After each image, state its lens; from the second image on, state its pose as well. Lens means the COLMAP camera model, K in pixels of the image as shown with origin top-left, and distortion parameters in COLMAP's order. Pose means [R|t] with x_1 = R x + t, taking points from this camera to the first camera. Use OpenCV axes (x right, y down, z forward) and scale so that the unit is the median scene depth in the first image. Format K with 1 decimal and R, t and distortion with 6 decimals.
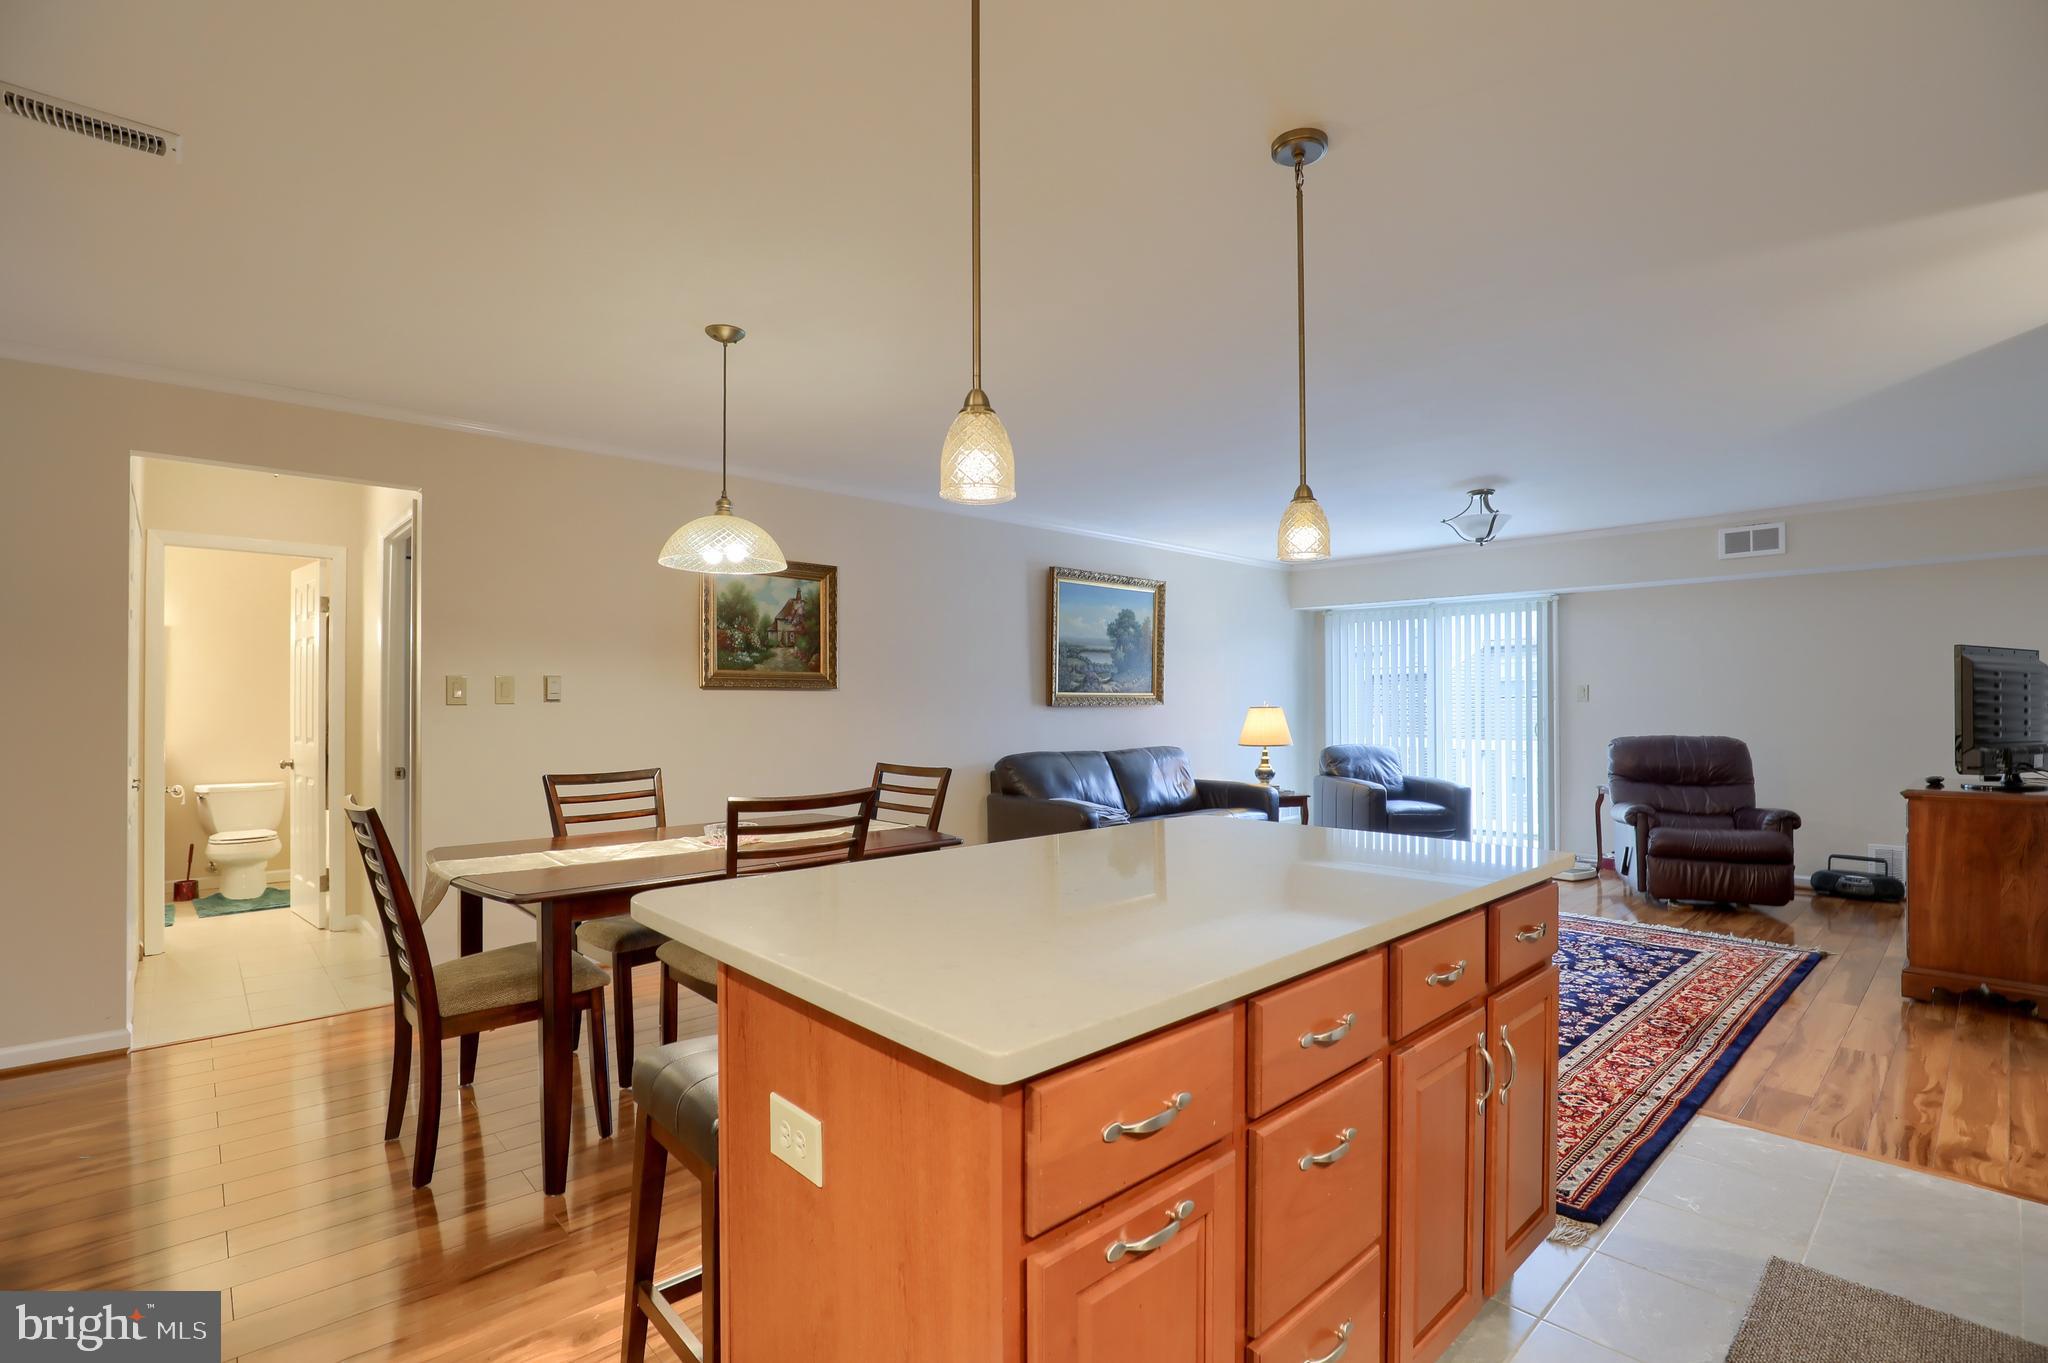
lens RADIAL K [[930.2, 0, 1034.9], [0, 930.2, 692.0], [0, 0, 1]] dist [-0.036756, 0.006764]
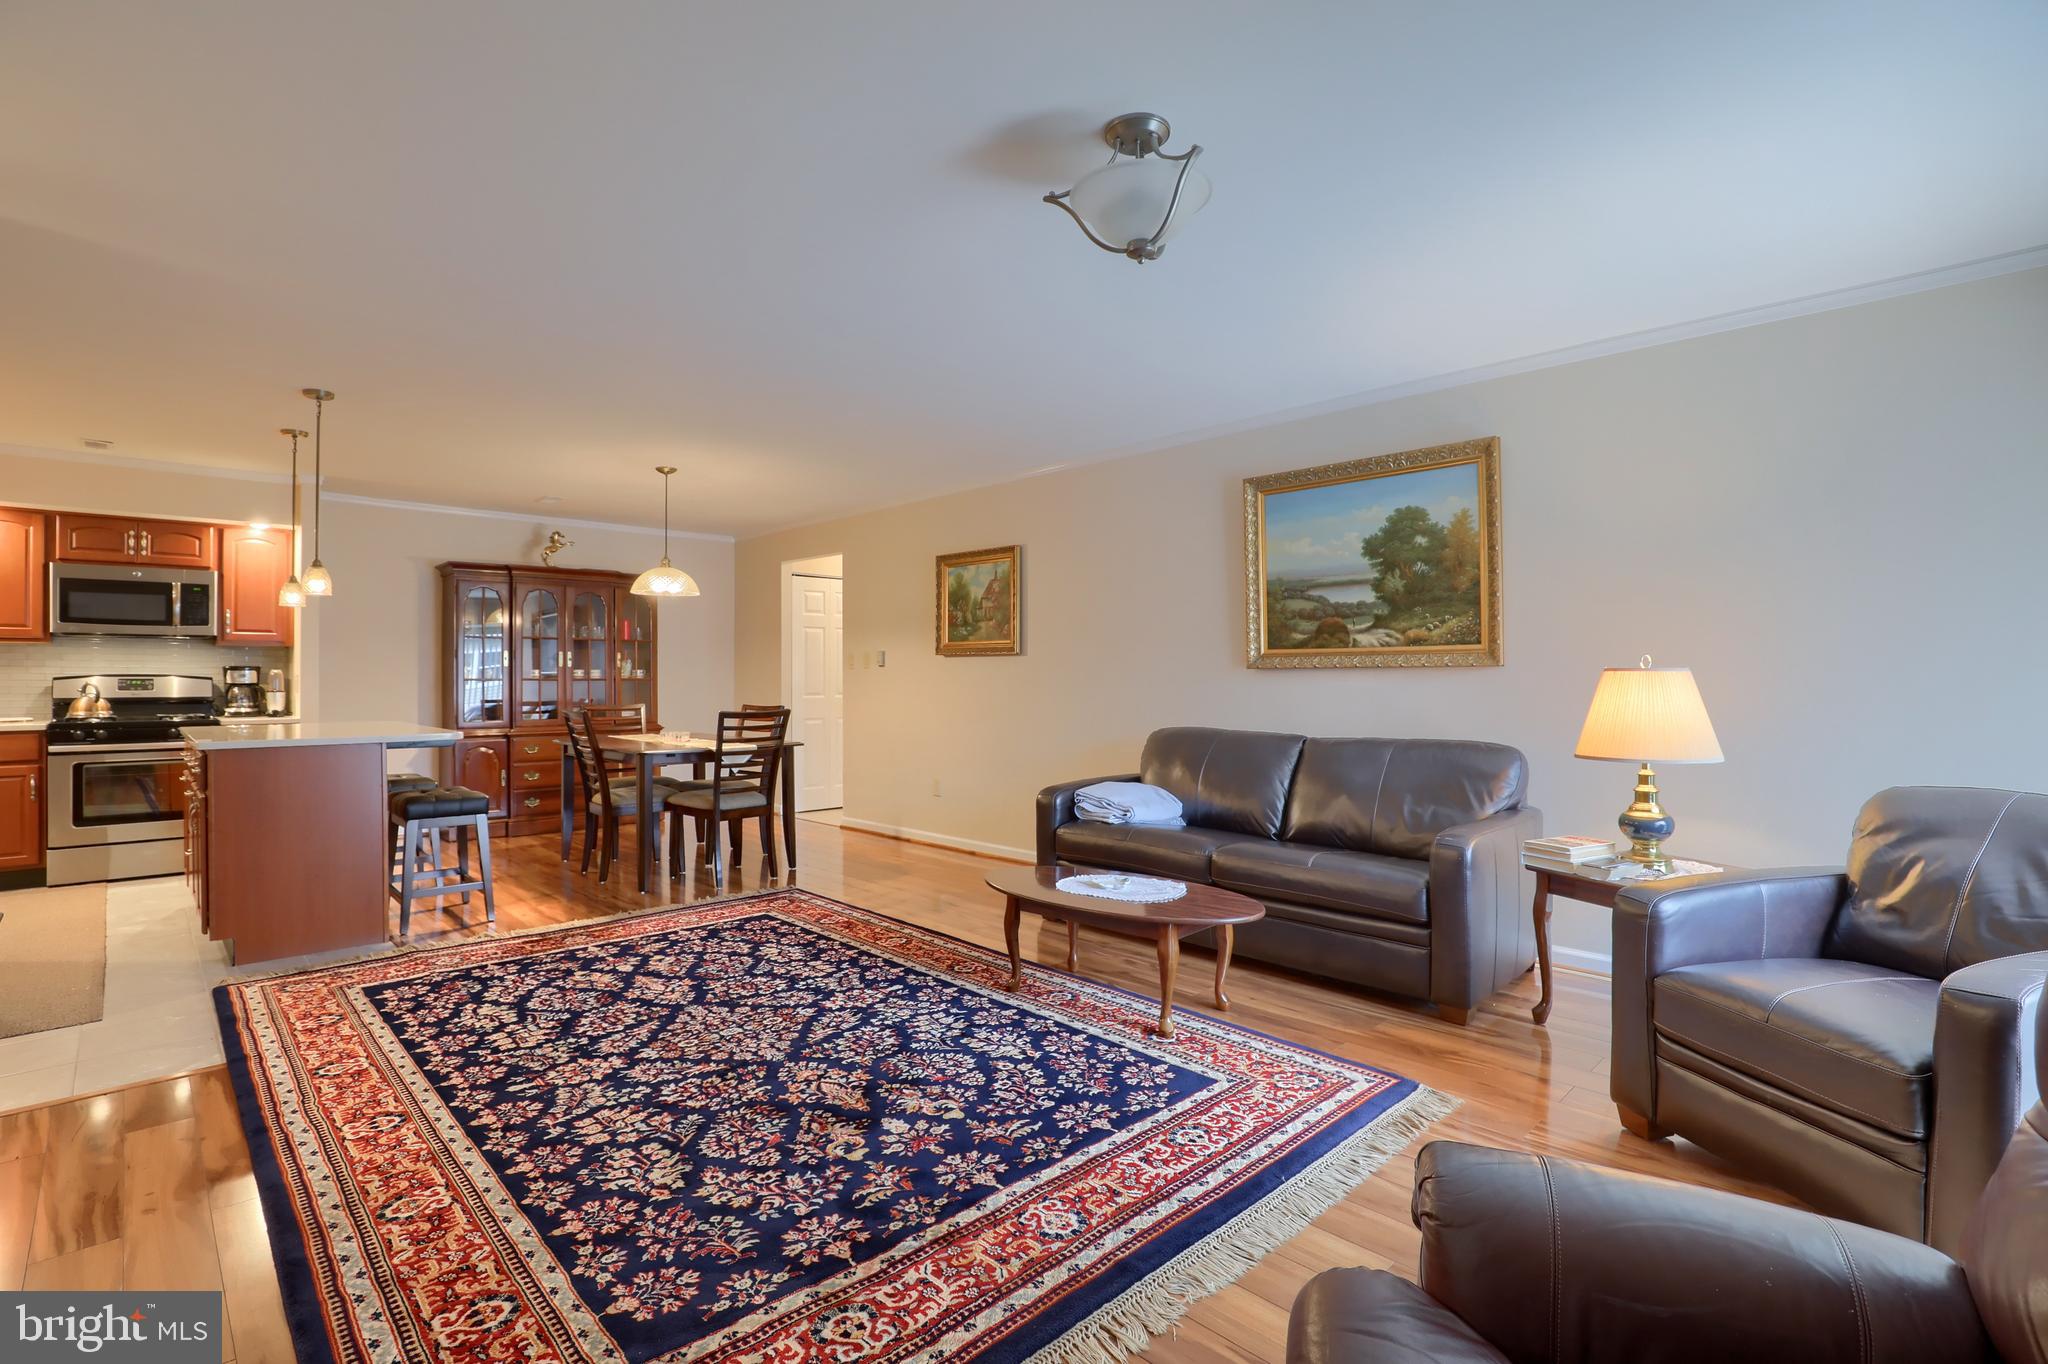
lens RADIAL K [[950.0, 0, 1011.6], [0, 950.0, 666.9], [0, 0, 1]] dist [-0.034684, 0.005325]
pose [[0.018291, -0.006346, -0.999813, 0.929668], [0.012618, 0.999902, -0.006115, 0.019115], [0.999753, -0.012504, 0.018369, 0.972972]]
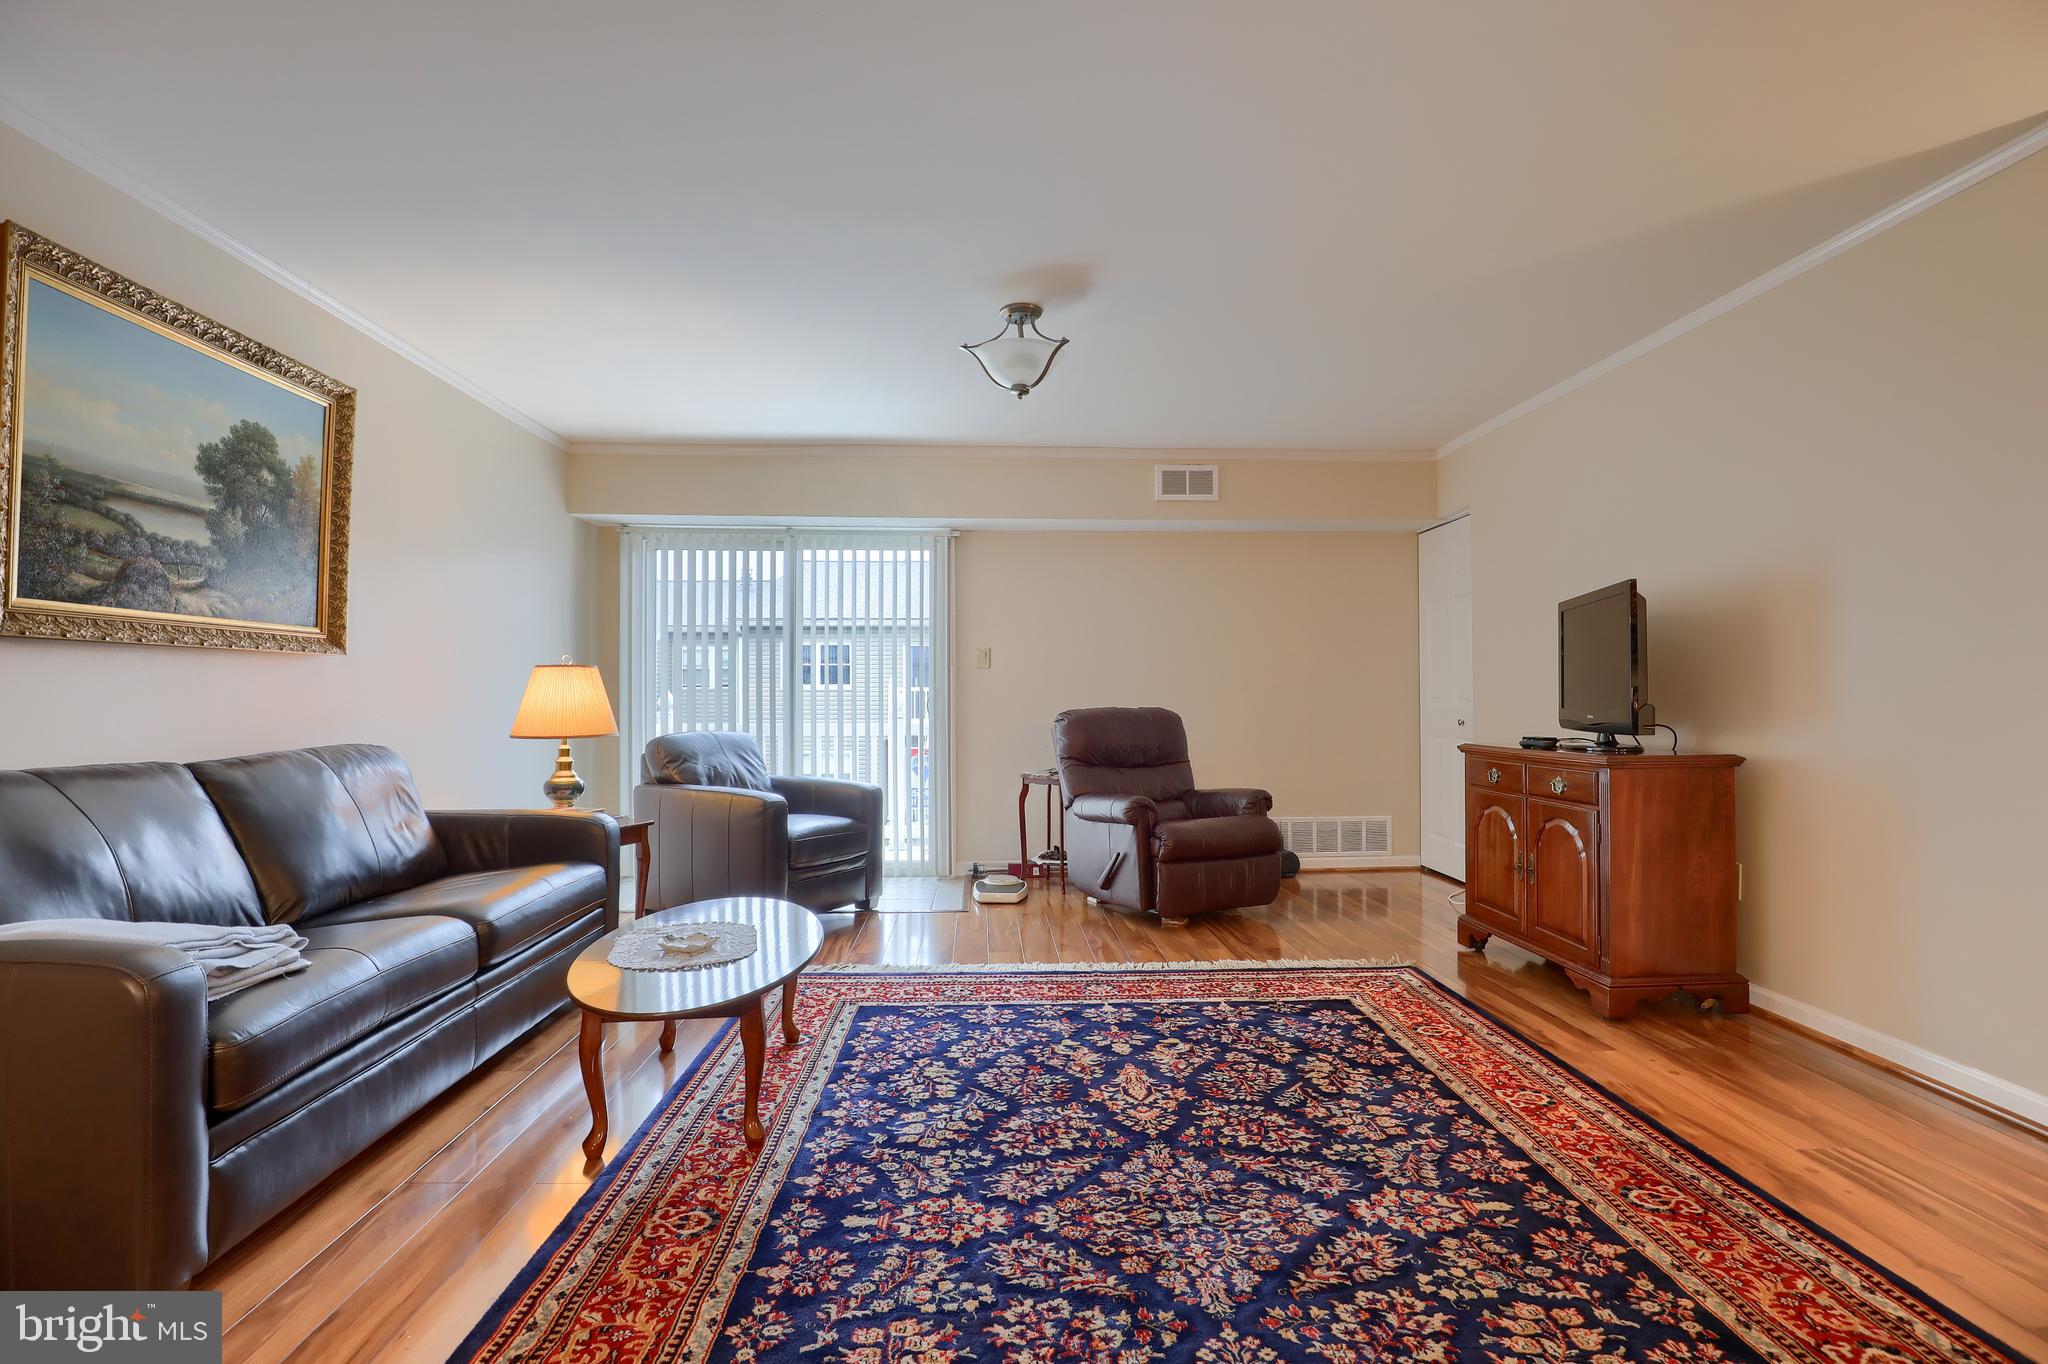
lens RADIAL K [[930.2, 0, 1027.2], [0, 930.2, 686.4], [0, 0, 1]] dist [-0.036756, 0.006764]
pose [[0.644852, 0.007769, 0.764268, 0.015160], [-0.007739, 0.999963, -0.003636, 0.038496], [-0.764268, -0.003570, 0.644889, 0.620471]]
